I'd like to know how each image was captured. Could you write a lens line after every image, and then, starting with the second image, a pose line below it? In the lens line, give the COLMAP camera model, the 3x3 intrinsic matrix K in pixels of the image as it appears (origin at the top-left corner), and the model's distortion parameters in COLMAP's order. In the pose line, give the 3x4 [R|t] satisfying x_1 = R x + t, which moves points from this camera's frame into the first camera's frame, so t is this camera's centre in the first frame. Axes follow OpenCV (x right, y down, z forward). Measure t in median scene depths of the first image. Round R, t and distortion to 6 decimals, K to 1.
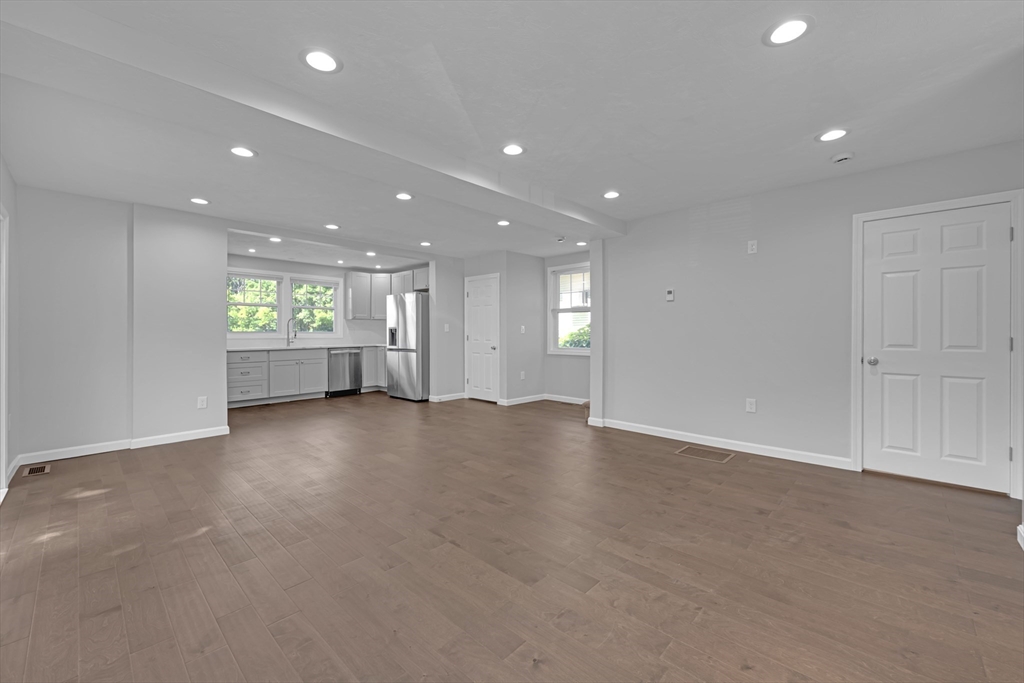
lens RADIAL K [[398.9, 0, 507.3], [0, 398.9, 333.8], [0, 0, 1]] dist [-0.000660, 0.000161]
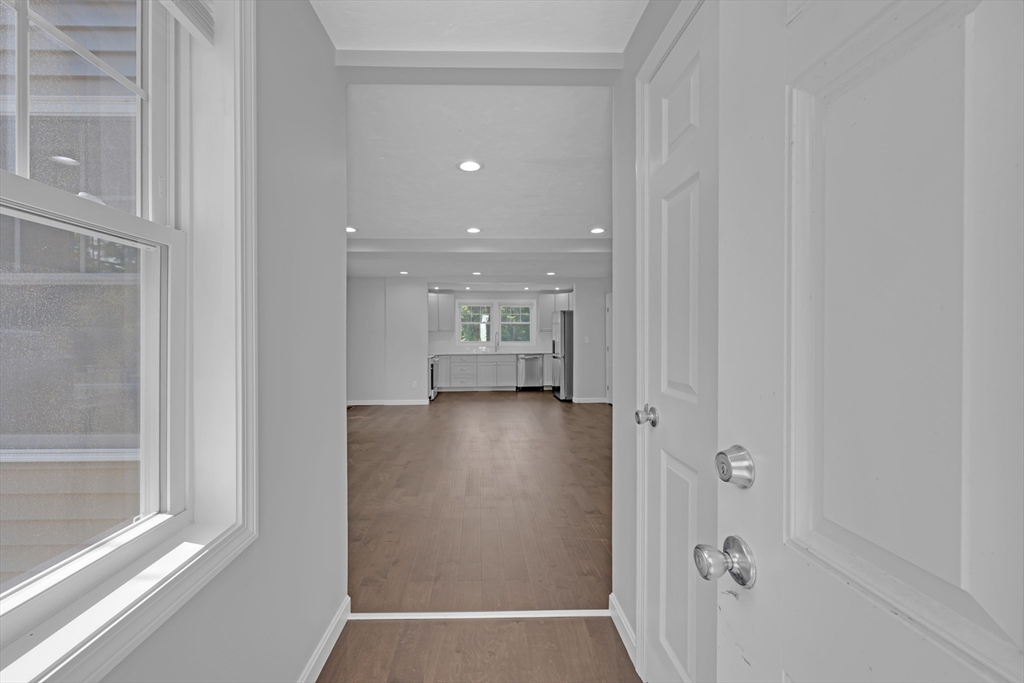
lens RADIAL K [[398.9, 0, 507.3], [0, 398.9, 333.8], [0, 0, 1]] dist [-0.000660, 0.000161]
pose [[0.720446, -0.005493, -0.693489, 0.425585], [0.002042, 0.999981, -0.005799, -0.022960], [0.693508, 0.002762, 0.720444, 0.011790]]
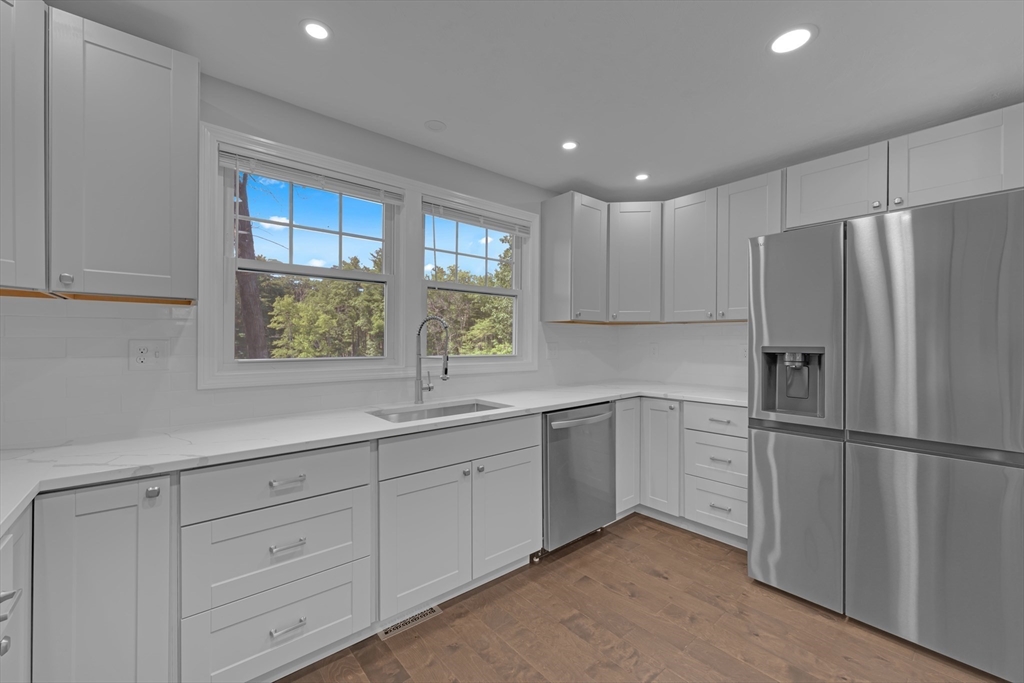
lens RADIAL K [[408.5, 0, 512.0], [0, 408.5, 341.5], [0, 0, 1]] dist [0.001716, 0.000160]
pose [[0.993288, 0.007051, -0.115450, -0.404903], [-0.007299, 0.999972, -0.001731, -0.017338], [0.115435, 0.002562, 0.993312, 0.628876]]
